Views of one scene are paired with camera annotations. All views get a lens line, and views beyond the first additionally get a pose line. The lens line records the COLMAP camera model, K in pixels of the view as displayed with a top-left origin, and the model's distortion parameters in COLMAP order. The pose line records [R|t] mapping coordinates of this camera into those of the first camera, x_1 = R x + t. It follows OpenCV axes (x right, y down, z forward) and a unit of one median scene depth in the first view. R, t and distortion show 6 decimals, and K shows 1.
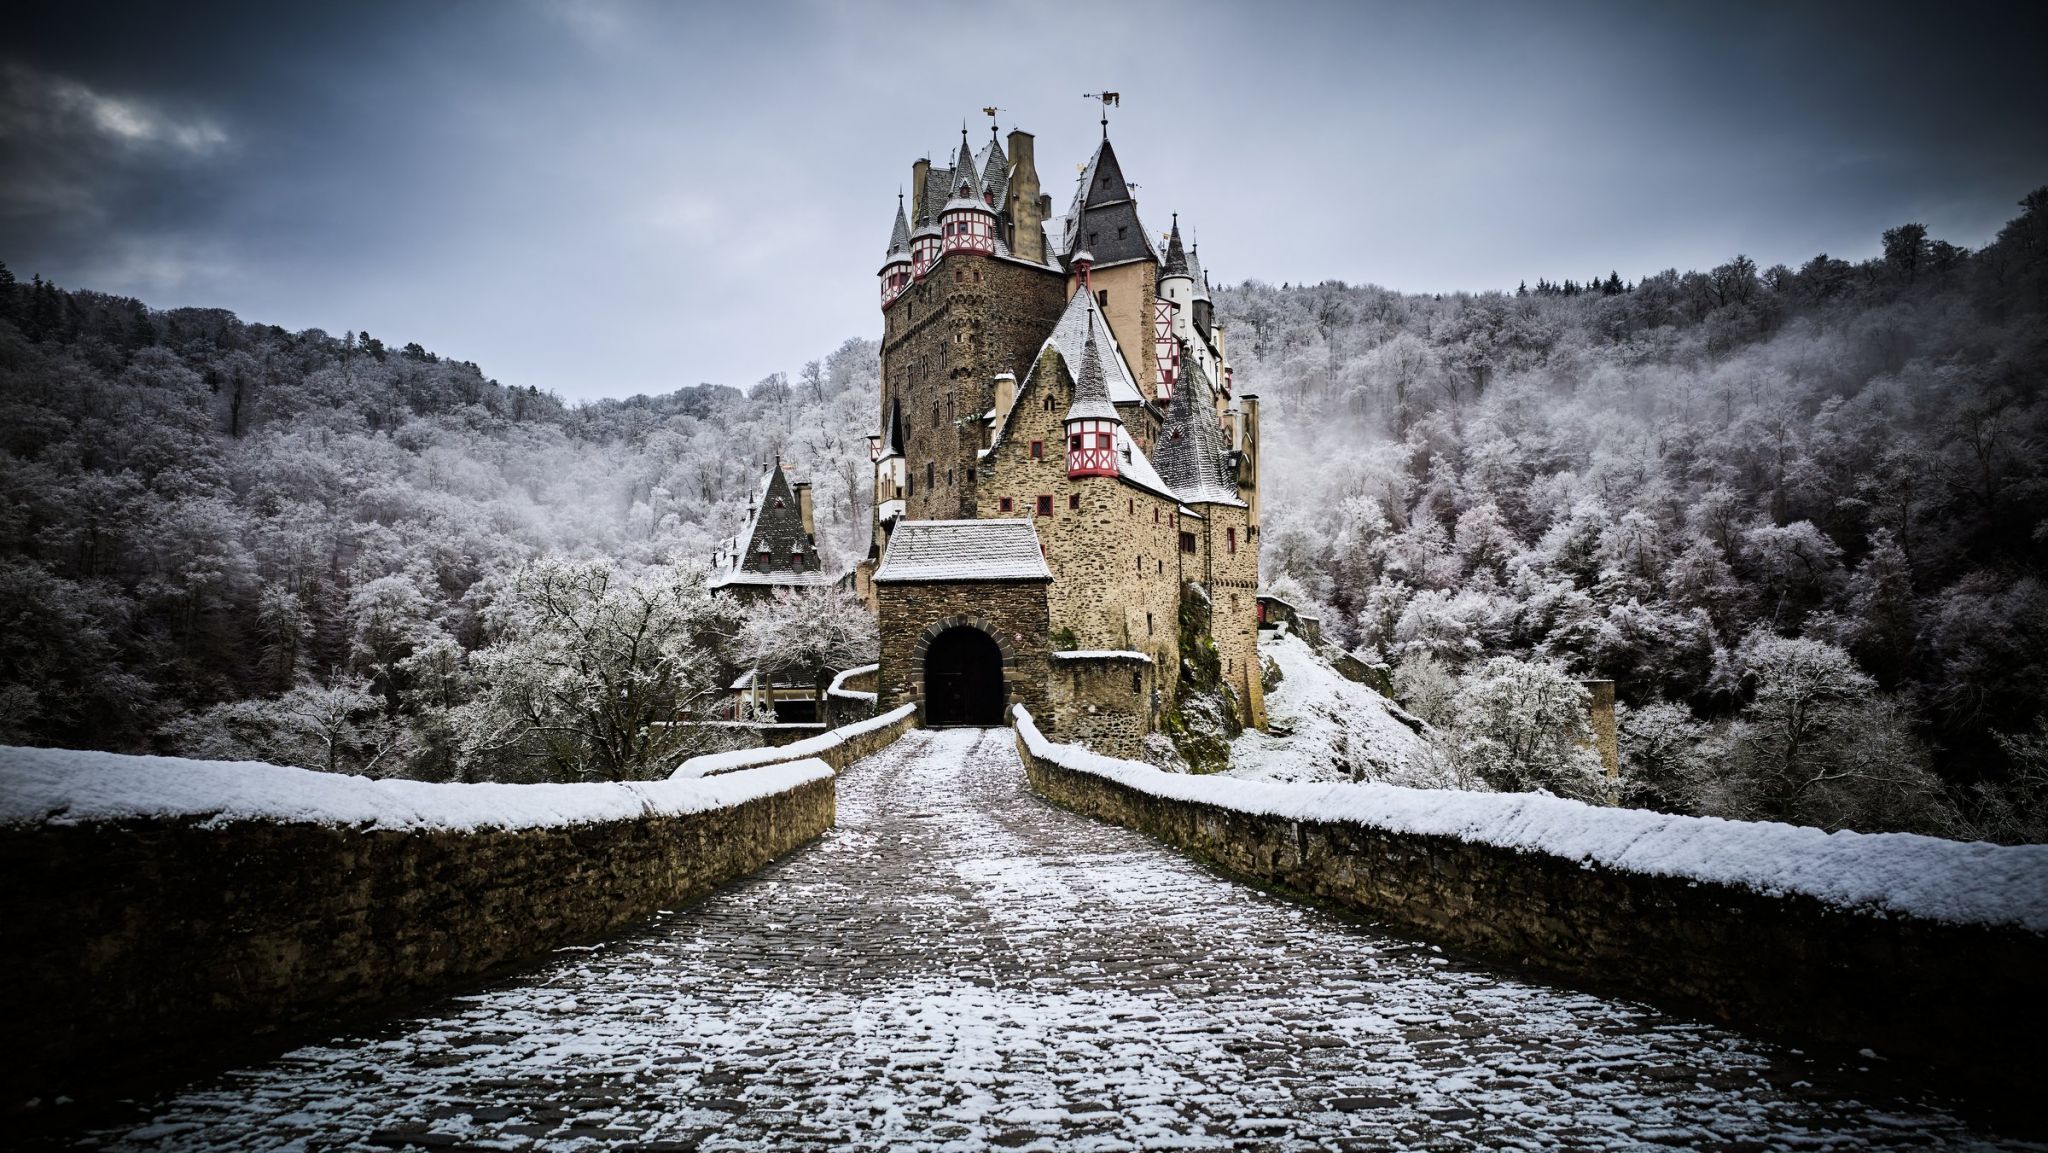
lens RADIAL K [[1386.9, 0, 1020.4], [0, 1386.9, 643.0], [0, 0, 1]] dist [-0.038848, 0.051940]
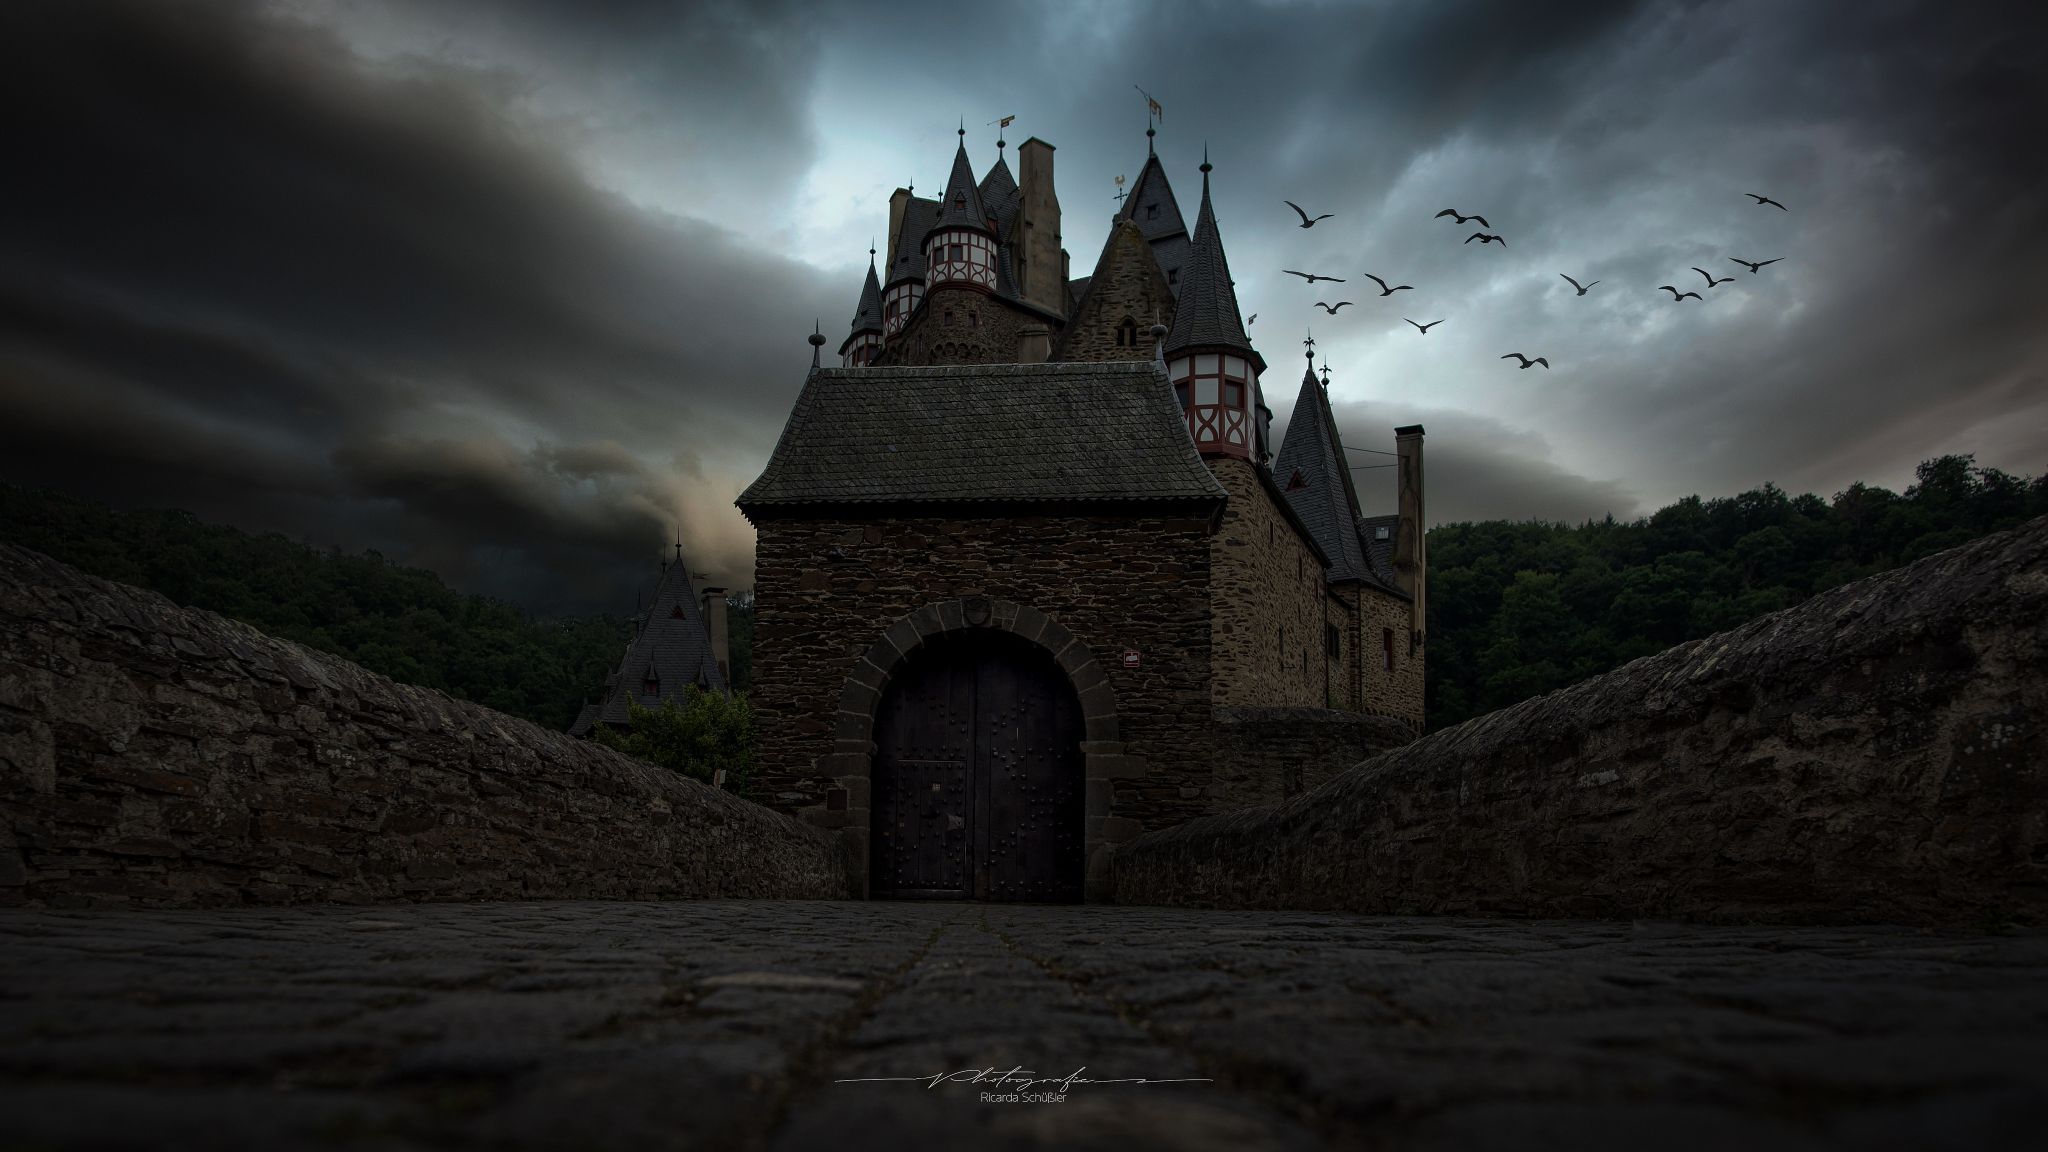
lens RADIAL K [[1354.7, 0, 958.3], [0, 1354.7, 798.4], [0, 0, 1]] dist [-0.065611, 0.065195]
pose [[0.999391, 0.029864, -0.018071, -0.019275], [-0.030968, 0.997455, -0.064227, 0.027727], [0.016106, 0.064748, 0.997772, 0.321183]]
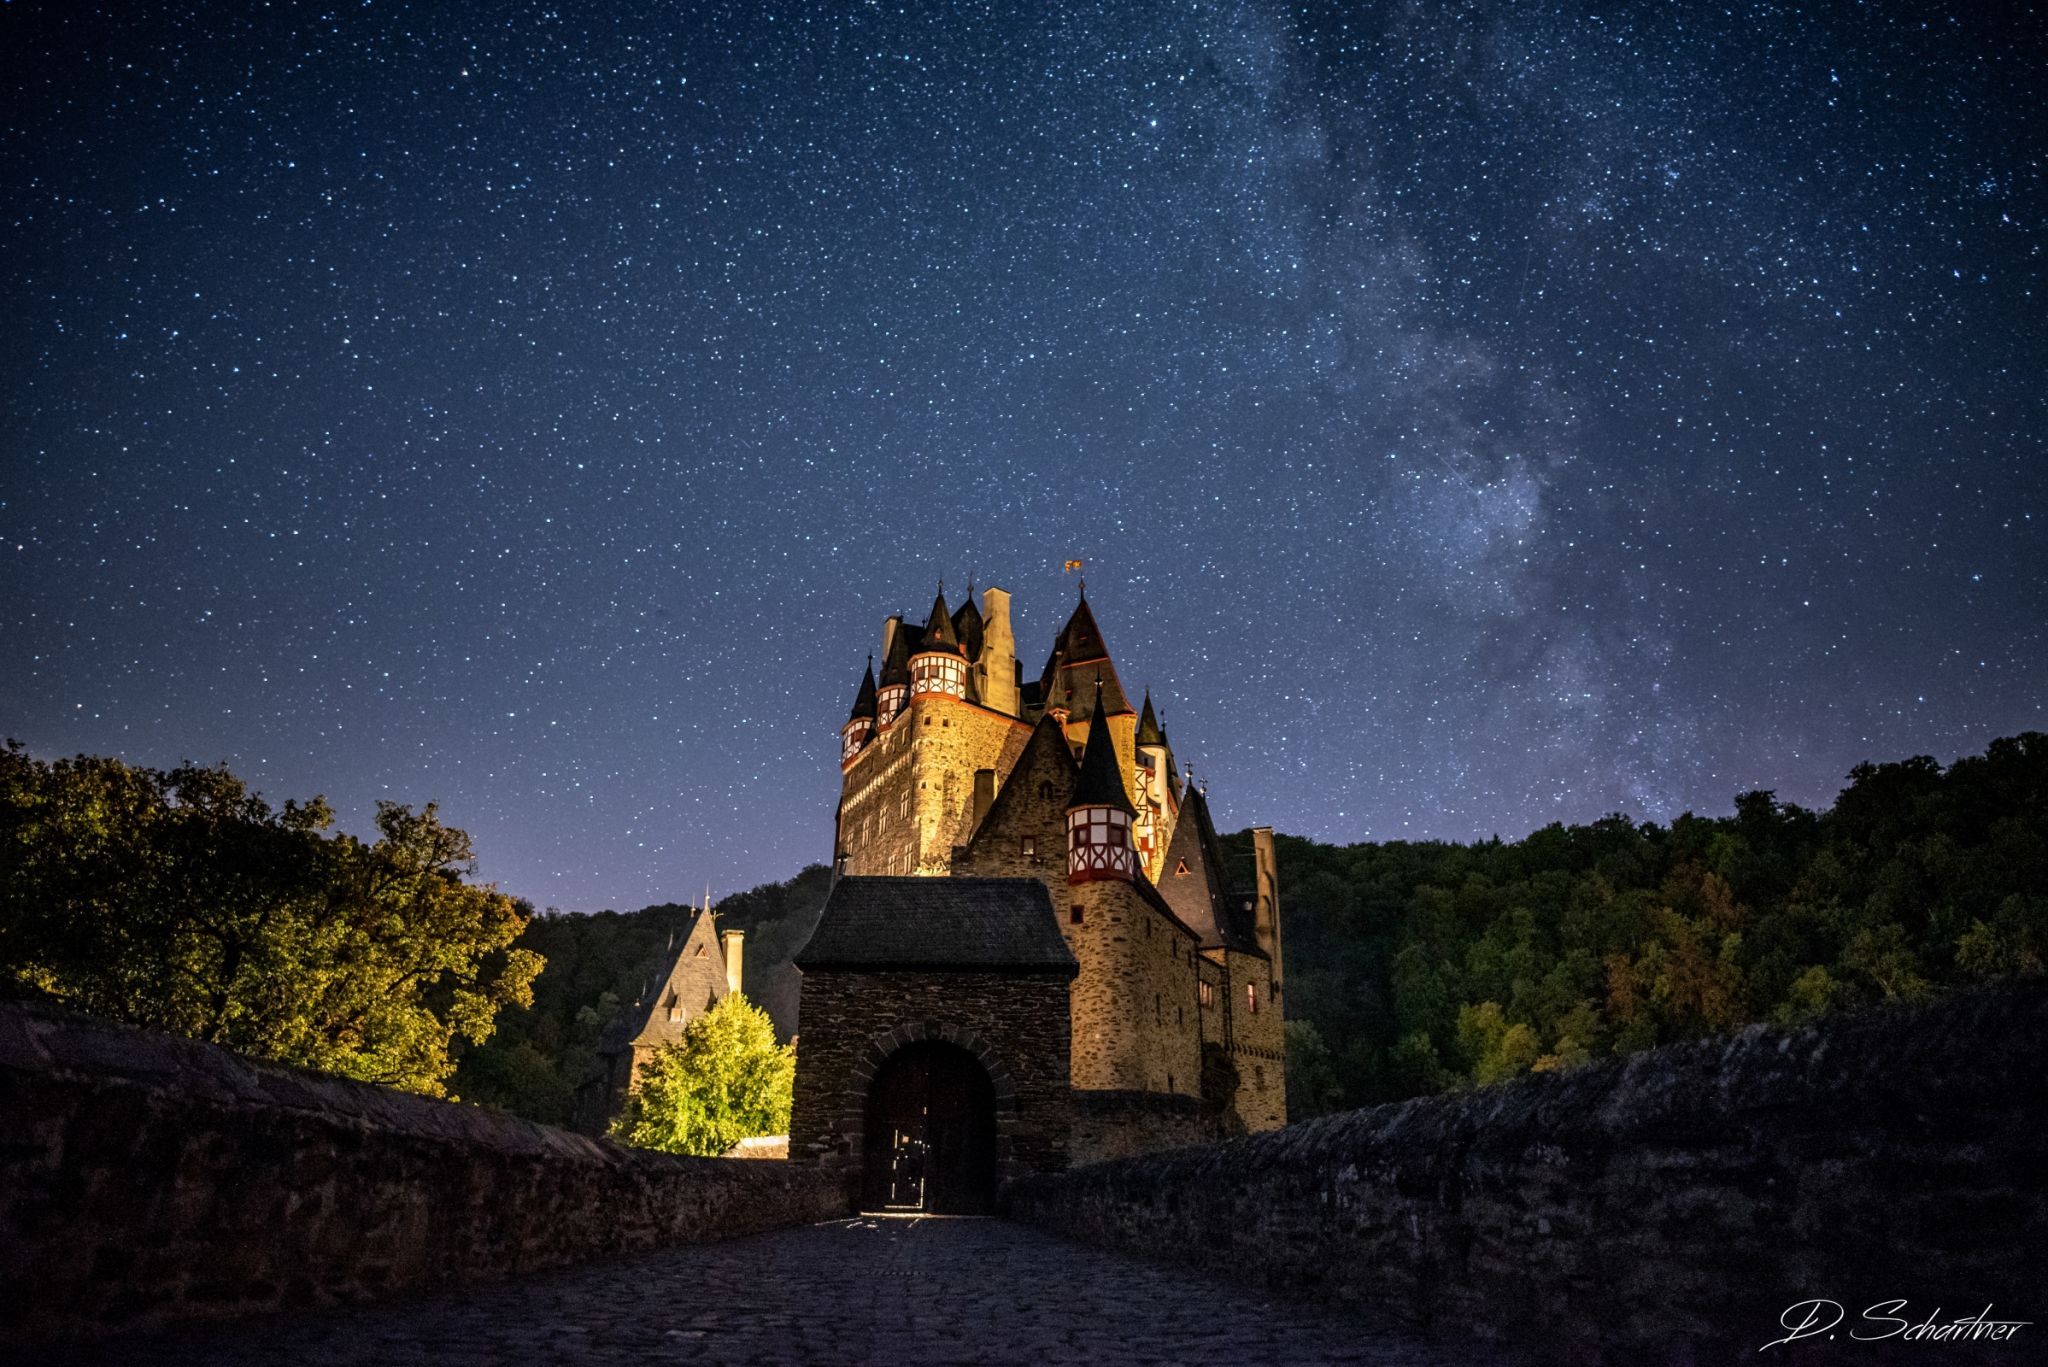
lens RADIAL K [[1233.2, 0, 1022.7], [0, 1233.2, 690.5], [0, 0, 1]] dist [-0.037657, 0.015582]
pose [[0.998111, 0.045129, 0.041691, -0.015611], [-0.026590, 0.929032, -0.369042, 0.021791], [-0.055387, 0.367236, 0.928477, 0.216429]]
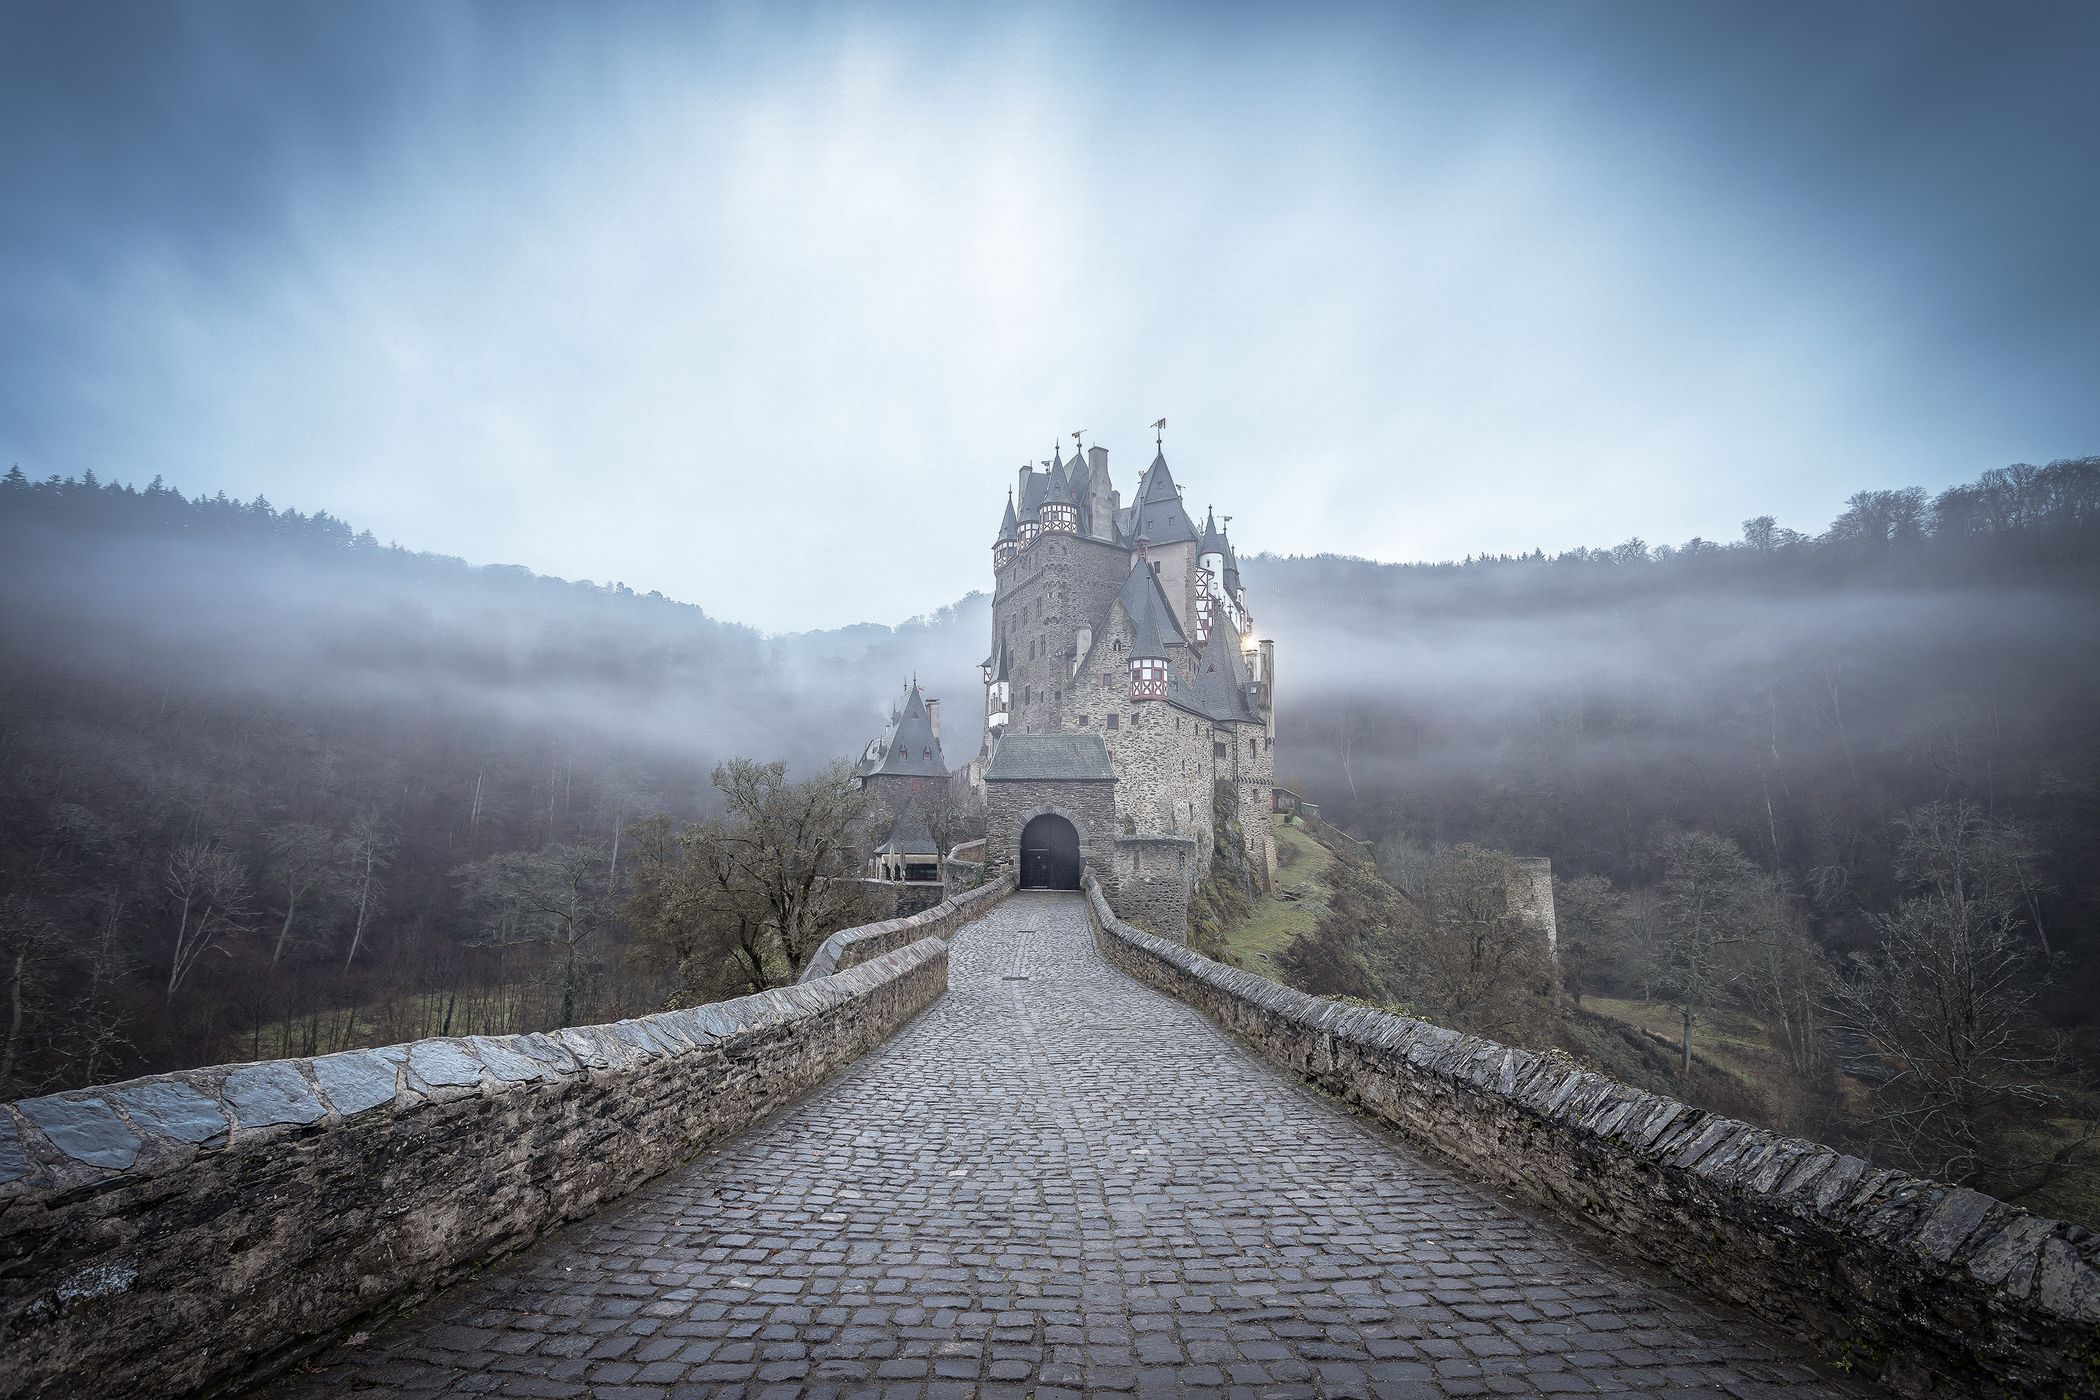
lens RADIAL K [[1030.7, 0, 1053.5], [0, 1030.7, 700.1], [0, 0, 1]] dist [0.002397, 0.001171]
pose [[0.999134, 0.015344, -0.038679, -0.000771], [-0.019577, 0.993568, -0.111529, -0.005069], [0.036719, 0.112189, 0.993008, 0.006897]]
